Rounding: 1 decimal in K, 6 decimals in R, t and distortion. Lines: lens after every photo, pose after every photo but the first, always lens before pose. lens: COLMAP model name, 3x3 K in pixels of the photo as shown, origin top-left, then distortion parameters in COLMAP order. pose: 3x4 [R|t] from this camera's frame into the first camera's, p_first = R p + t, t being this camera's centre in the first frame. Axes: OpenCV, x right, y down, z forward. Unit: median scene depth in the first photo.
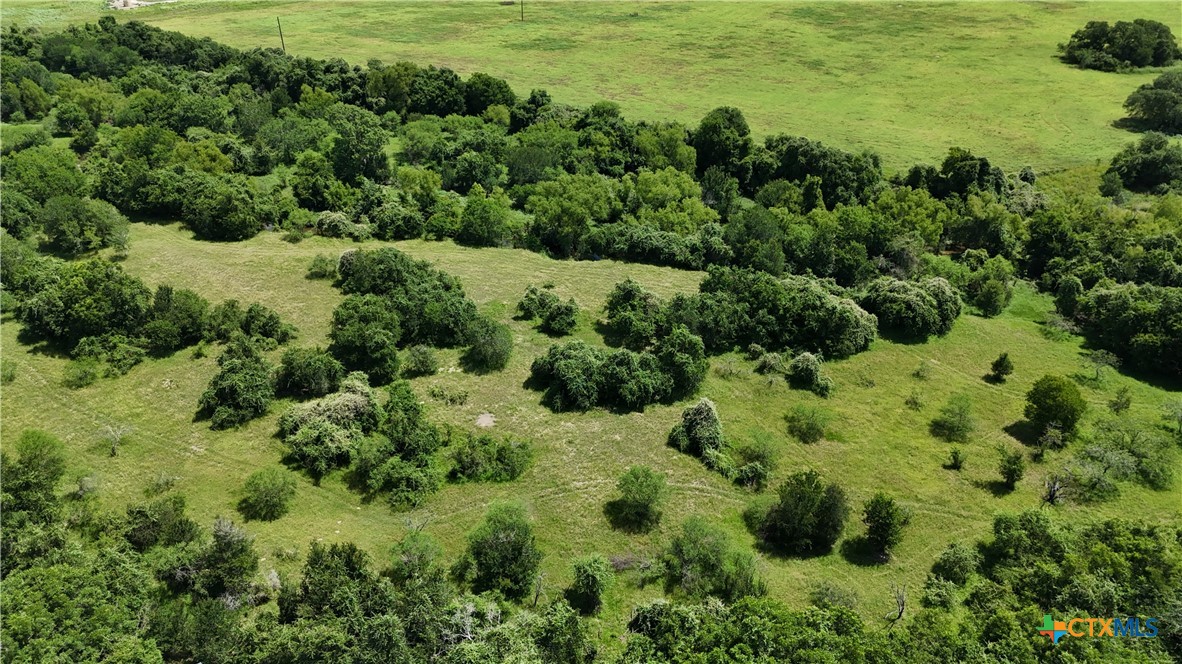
lens RADIAL K [[876.7, 0, 591.2], [0, 876.7, 328.6], [0, 0, 1]] dist [0.068235, -0.062834]
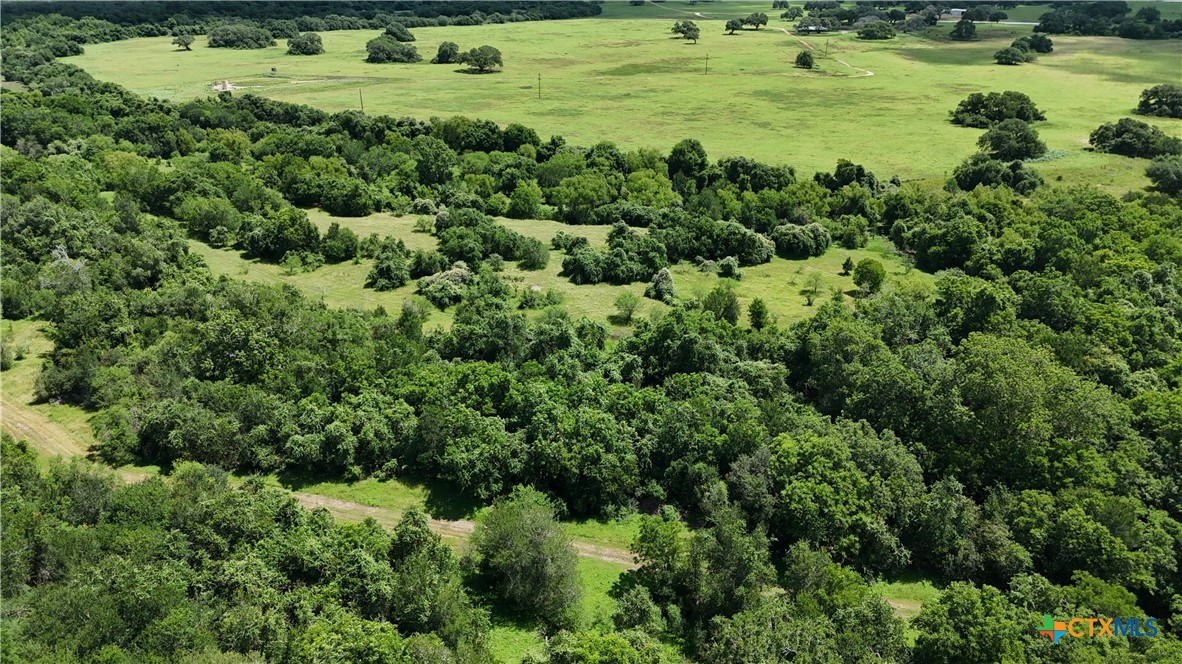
lens RADIAL K [[874.0, 0, 591.0], [0, 874.0, 332.0], [0, 0, 1]] dist [0.079665, -0.079955]
pose [[0.999998, -0.000602, 0.001794, -0.011818], [0.000796, 0.993912, -0.110172, 0.245584], [-0.001717, 0.110173, 0.993911, -0.433885]]
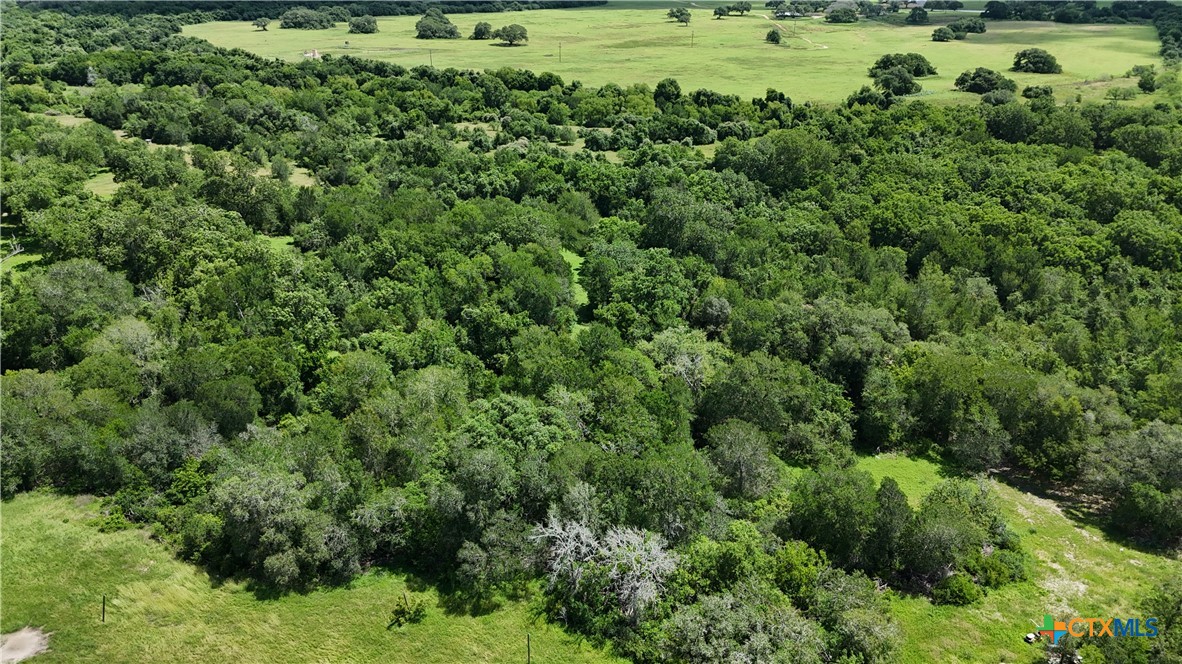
lens RADIAL K [[874.0, 0, 591.0], [0, 874.0, 332.0], [0, 0, 1]] dist [0.079665, -0.079955]
pose [[0.999993, 0.001813, -0.003121, -0.027307], [-0.002135, 0.994321, -0.106405, 0.635898], [0.002911, 0.106411, 0.994318, -1.126055]]
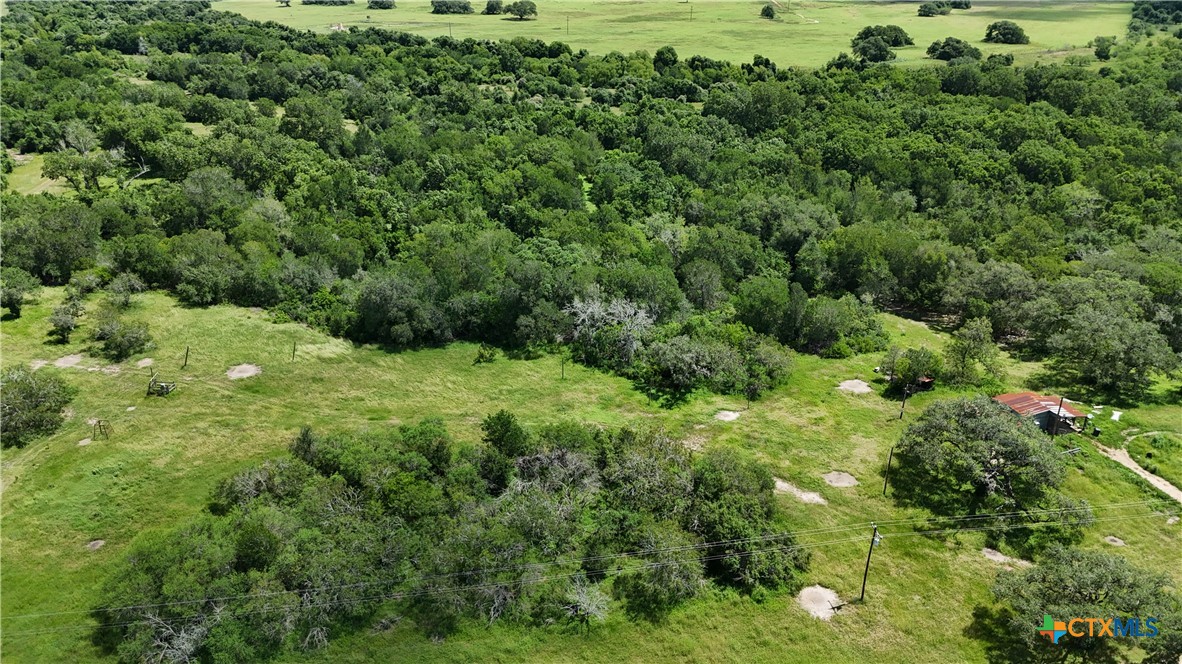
lens RADIAL K [[876.7, 0, 591.2], [0, 876.7, 328.6], [0, 0, 1]] dist [0.068235, -0.062834]
pose [[0.999970, 0.003437, -0.006891, -0.031786], [-0.004050, 0.995839, -0.091043, 0.784571], [0.006549, 0.091068, 0.995823, -1.391146]]
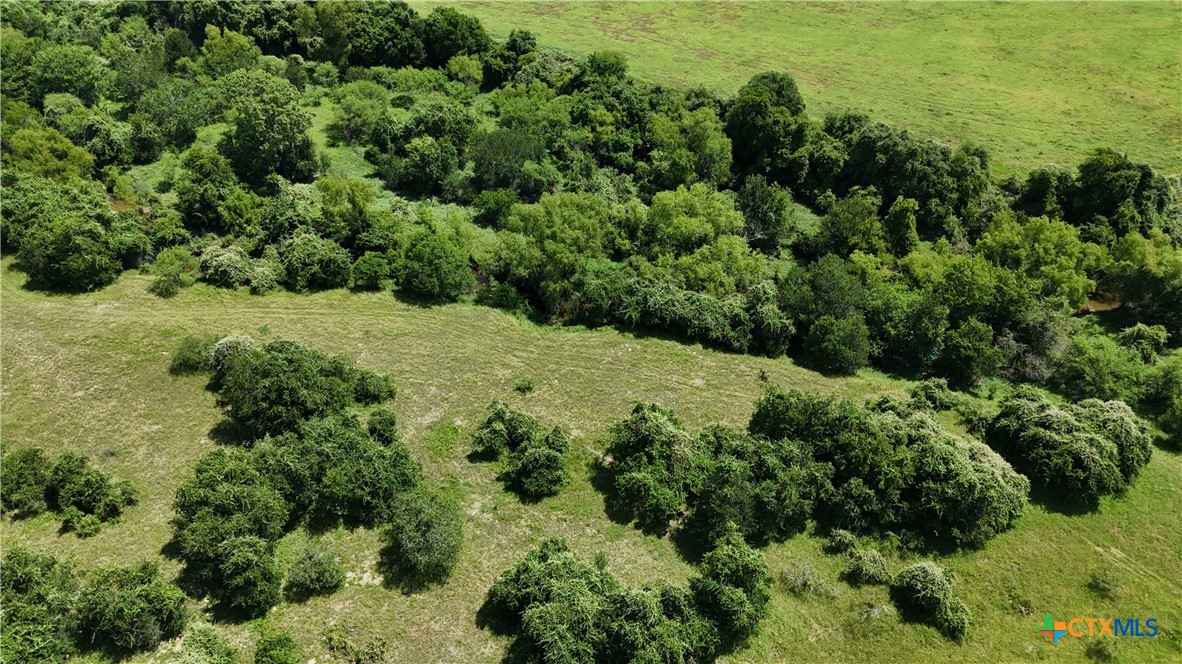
lens RADIAL K [[876.7, 0, 591.2], [0, 876.7, 328.6], [0, 0, 1]] dist [0.068235, -0.062834]
pose [[0.999999, 0.000287, -0.001226, 0.003697], [-0.000120, 0.990991, 0.133929, -0.157164], [0.001253, -0.133929, 0.990990, 0.278370]]
